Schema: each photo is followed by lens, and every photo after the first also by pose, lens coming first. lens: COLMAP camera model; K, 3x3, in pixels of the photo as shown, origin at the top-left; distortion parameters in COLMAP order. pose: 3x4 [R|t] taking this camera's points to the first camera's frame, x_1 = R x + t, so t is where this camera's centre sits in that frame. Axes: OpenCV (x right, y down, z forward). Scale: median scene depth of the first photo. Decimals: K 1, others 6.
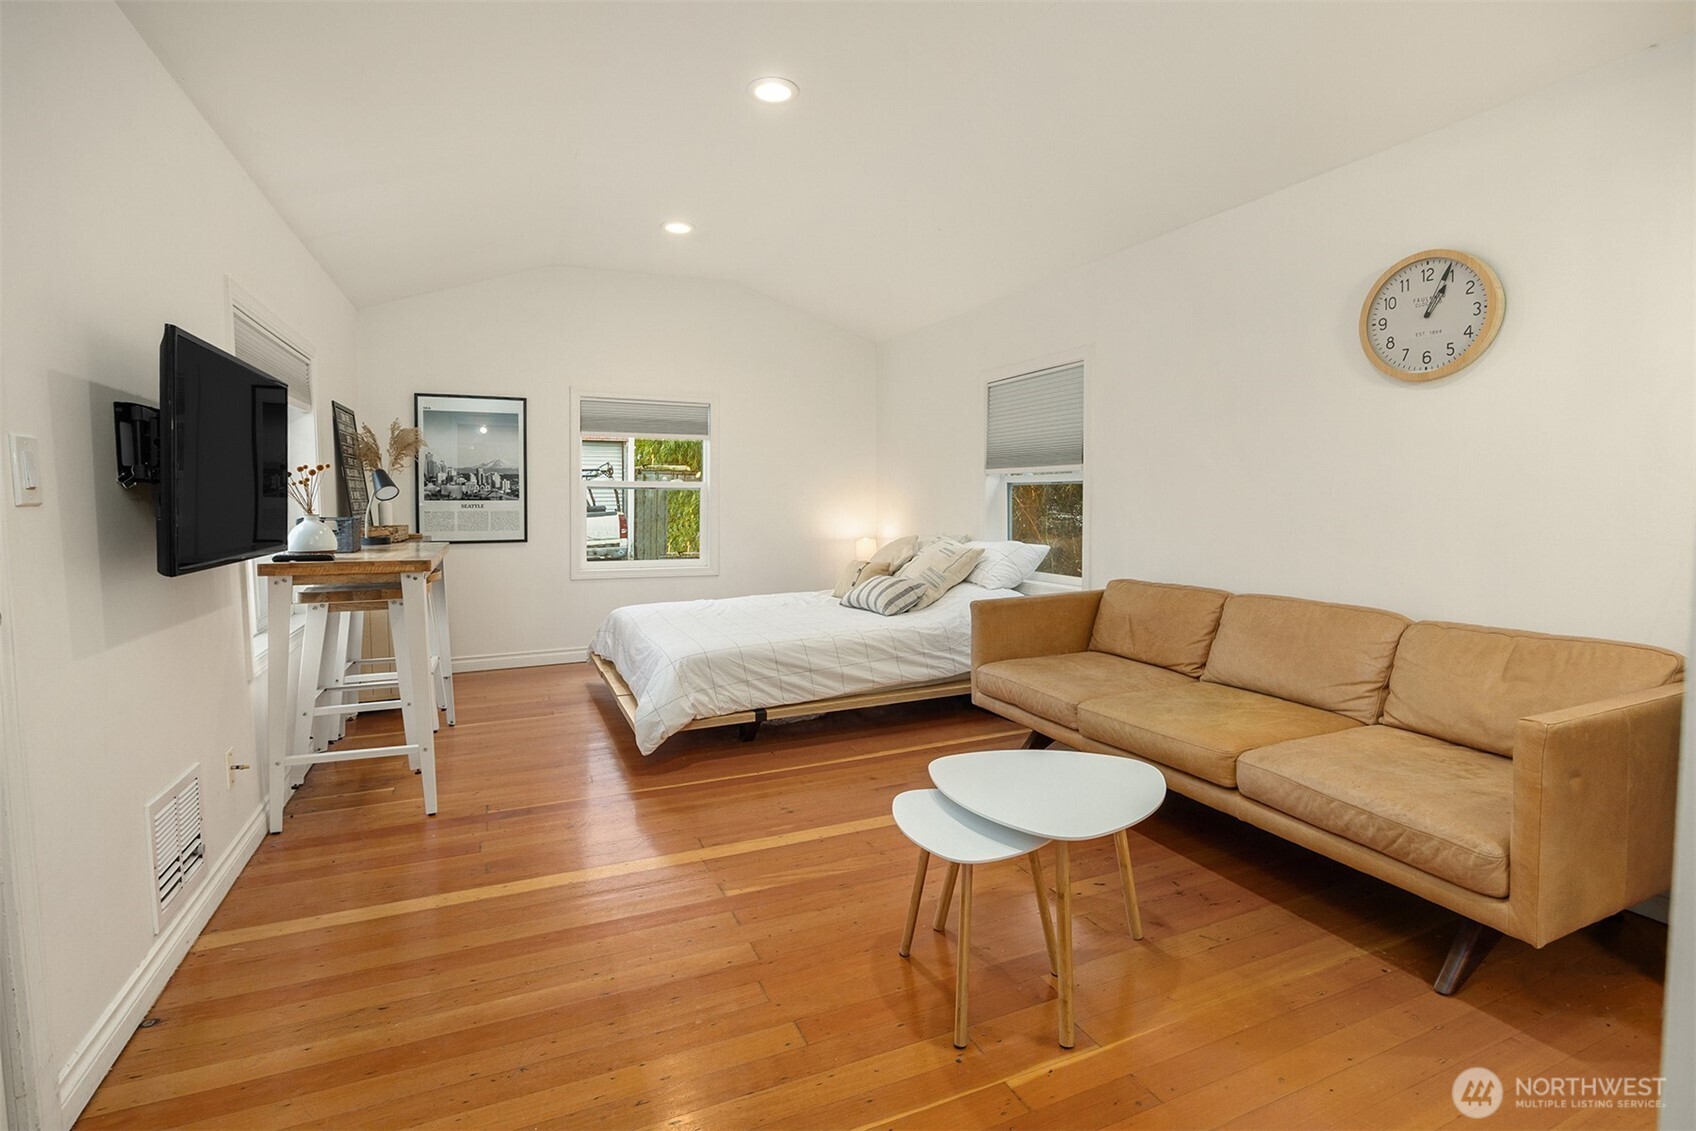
lens RADIAL K [[864.2, 0, 839.5], [0, 864.2, 586.8], [0, 0, 1]] dist [-0.000881, 0.000147]
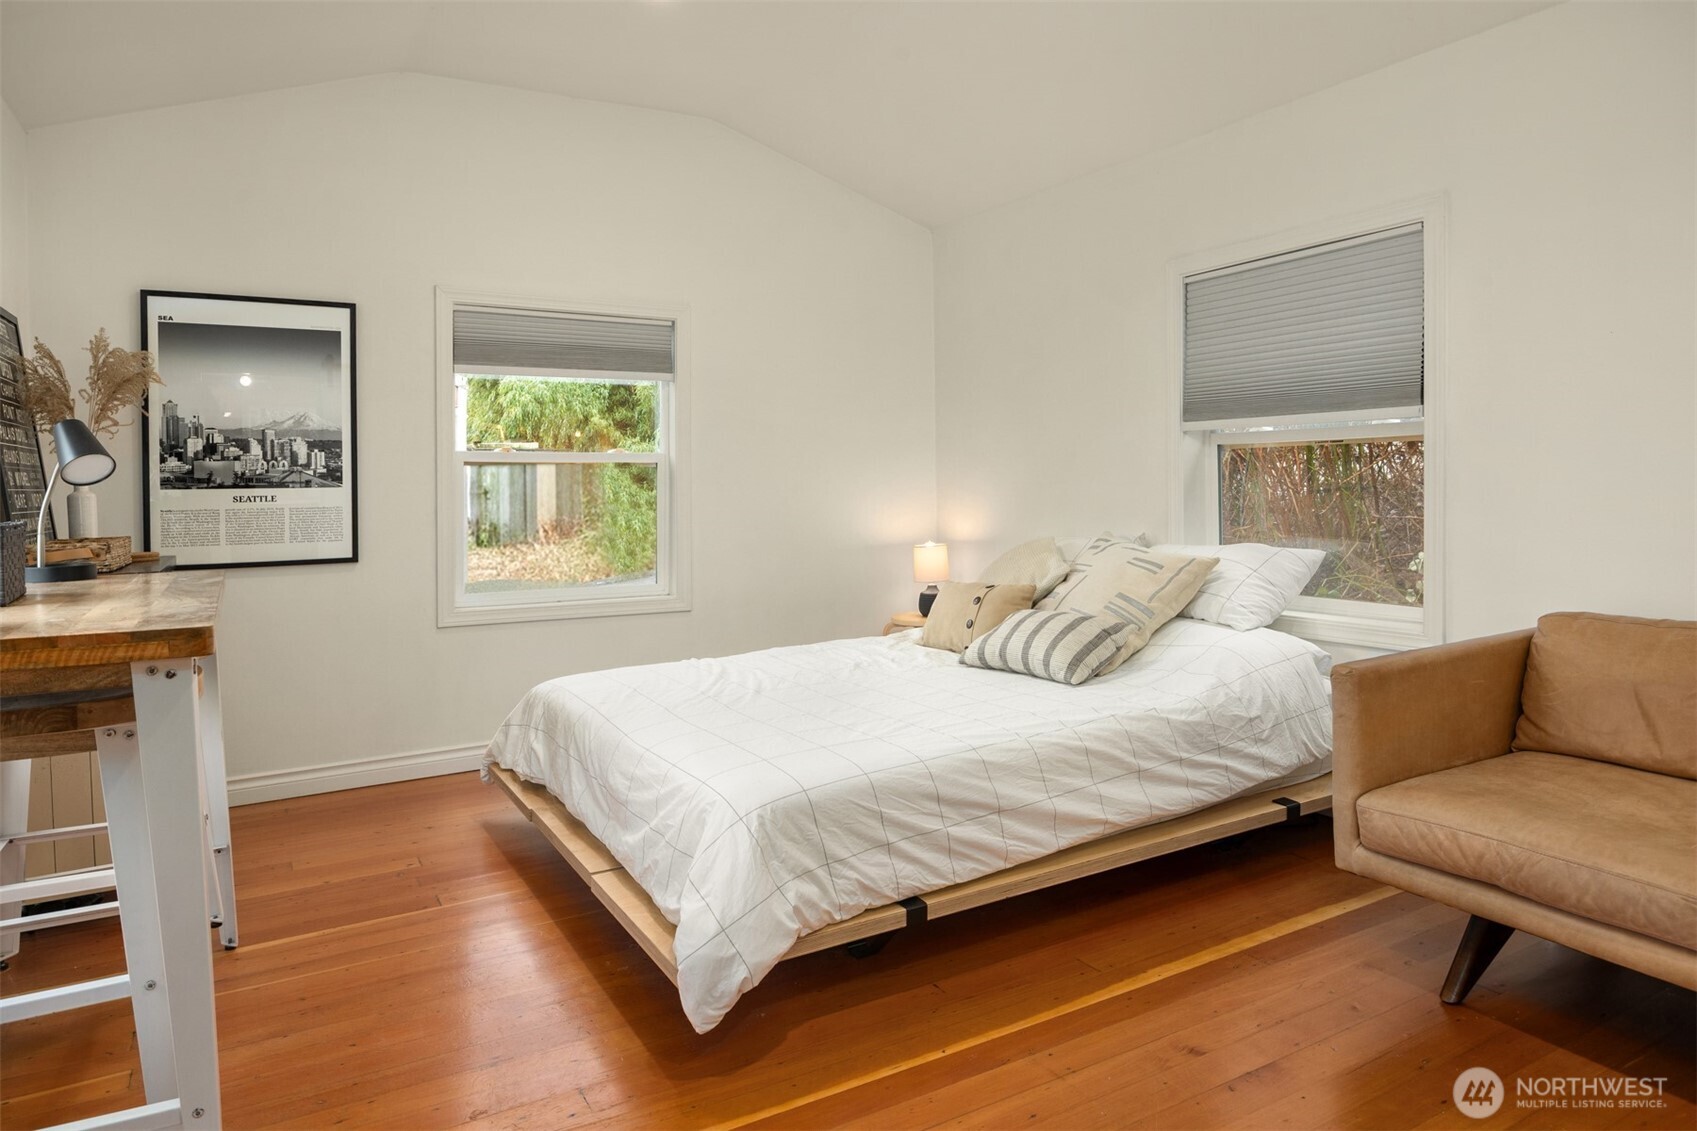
lens RADIAL K [[1111.3, 0, 853.8], [0, 1111.3, 555.6], [0, 0, 1]] dist [-0.002749, 0.000001]
pose [[0.991727, -0.021739, 0.126508, -0.162379], [0.026931, 0.998858, -0.039473, -0.023033], [-0.125505, 0.042554, 0.991180, 0.303438]]
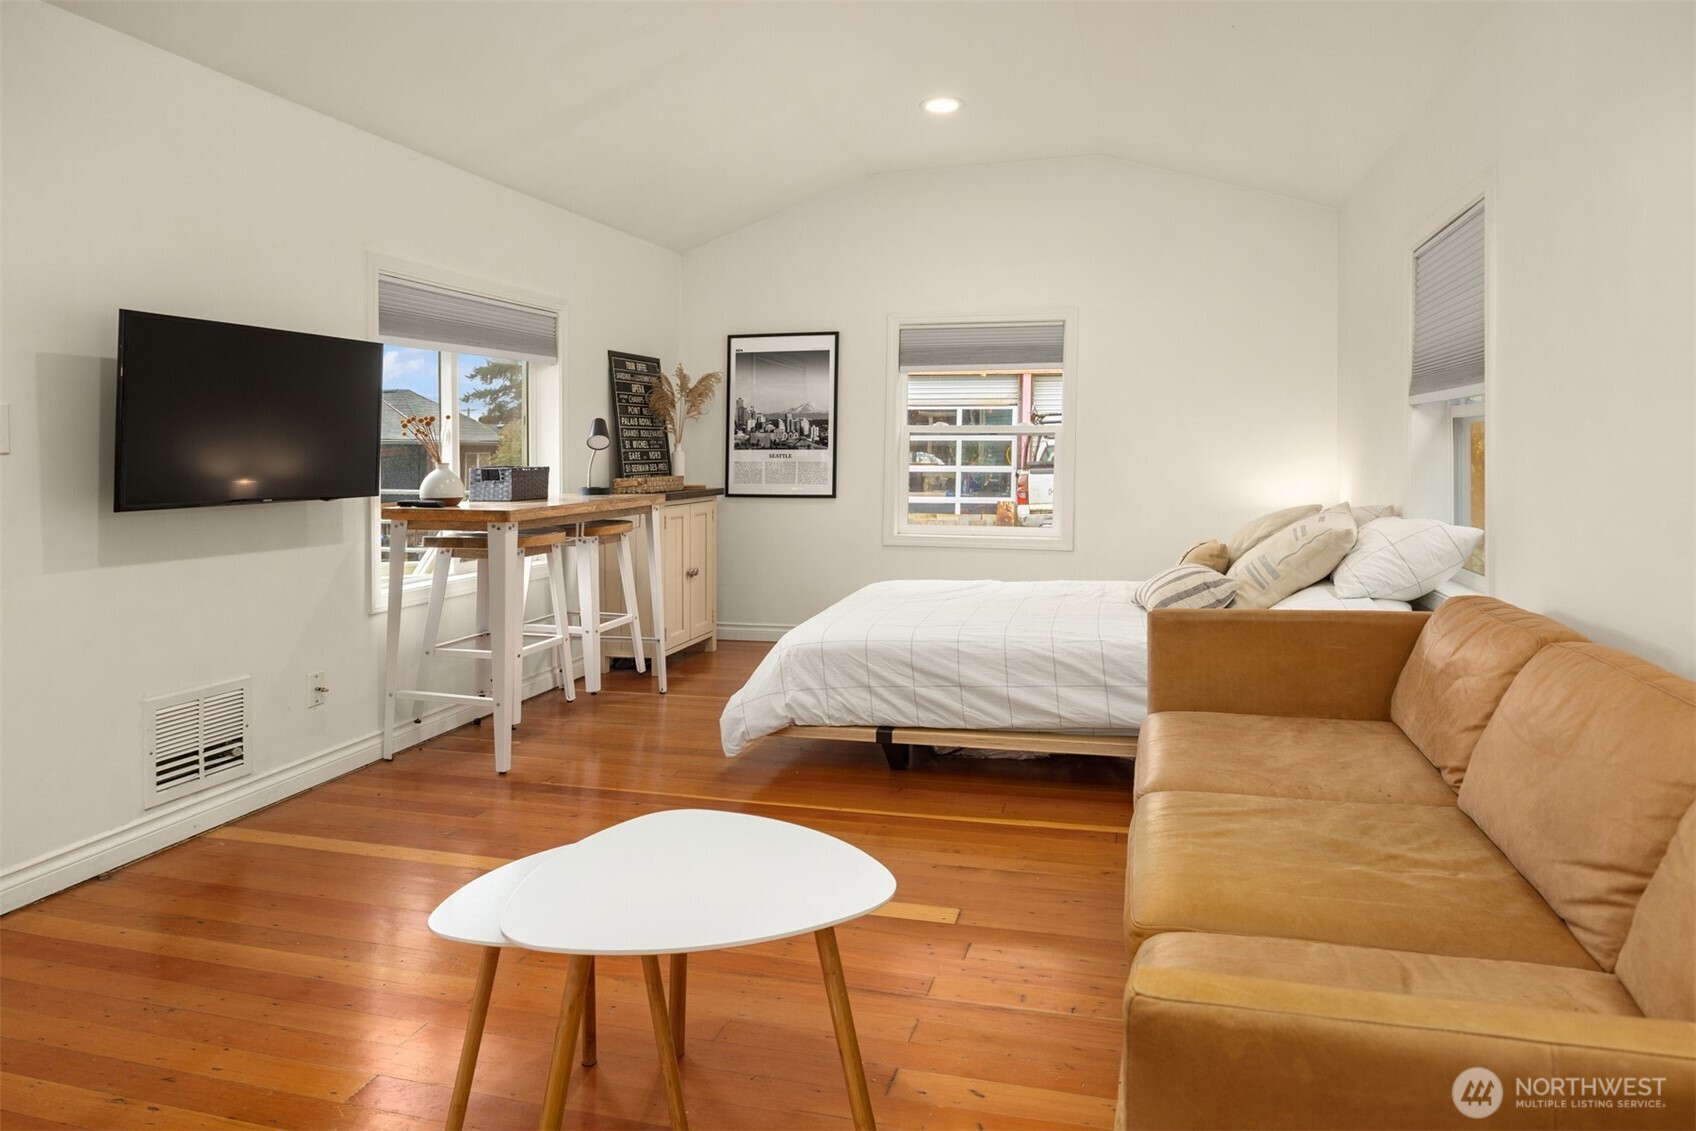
lens RADIAL K [[1110.6, 0, 781.5], [0, 1110.6, 485.1], [0, 0, 1]] dist [-0.002749, 0.000001]
pose [[0.756414, 0.019939, -0.653789, 0.377060], [-0.064150, 0.996978, -0.043814, -0.015640], [0.650940, 0.075082, 0.755407, 0.162202]]
